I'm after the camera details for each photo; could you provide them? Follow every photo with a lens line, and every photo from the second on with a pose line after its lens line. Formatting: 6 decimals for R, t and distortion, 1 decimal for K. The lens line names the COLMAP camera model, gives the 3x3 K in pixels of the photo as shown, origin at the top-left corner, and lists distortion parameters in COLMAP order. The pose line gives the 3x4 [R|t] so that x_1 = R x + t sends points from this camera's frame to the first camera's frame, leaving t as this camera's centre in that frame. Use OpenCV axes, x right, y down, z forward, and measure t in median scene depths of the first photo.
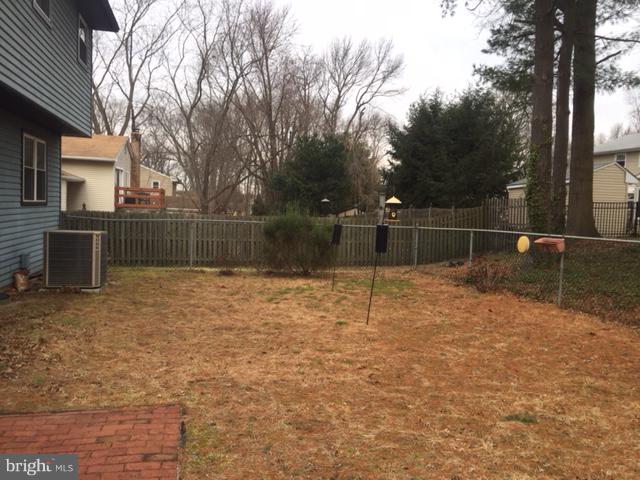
lens RADIAL K [[551.5, 0, 320.0], [0, 551.5, 240.0], [0, 0, 1]] dist [0.052587, -0.019213]
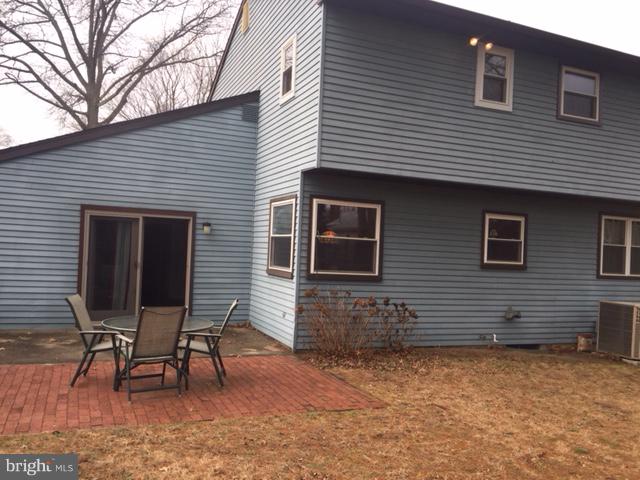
lens RADIAL K [[551.5, 0, 320.0], [0, 551.5, 240.0], [0, 0, 1]] dist [0.052587, -0.019213]
pose [[0.161042, -0.053608, -0.985491, 0.198101], [-0.096556, 0.992878, -0.069789, -0.001541], [0.982213, 0.106394, 0.154719, 0.097425]]
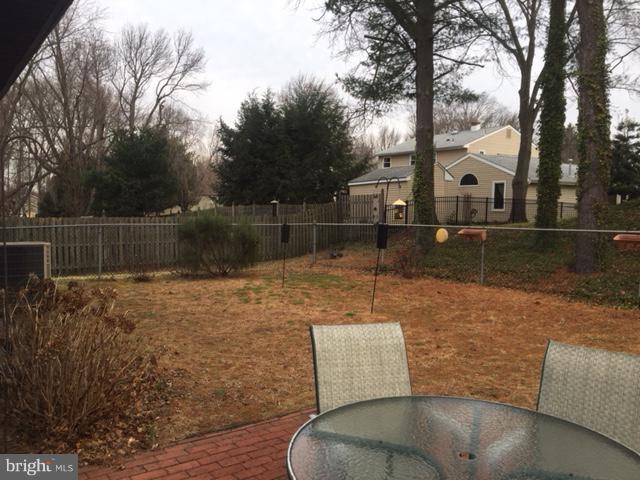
lens RADIAL K [[551.5, 0, 320.0], [0, 551.5, 240.0], [0, 0, 1]] dist [0.052587, -0.019213]
pose [[0.925033, -0.047521, 0.376902, -0.123814], [0.043731, 0.998870, 0.018612, -0.006102], [-0.377361, -0.000734, 0.926066, 0.000948]]
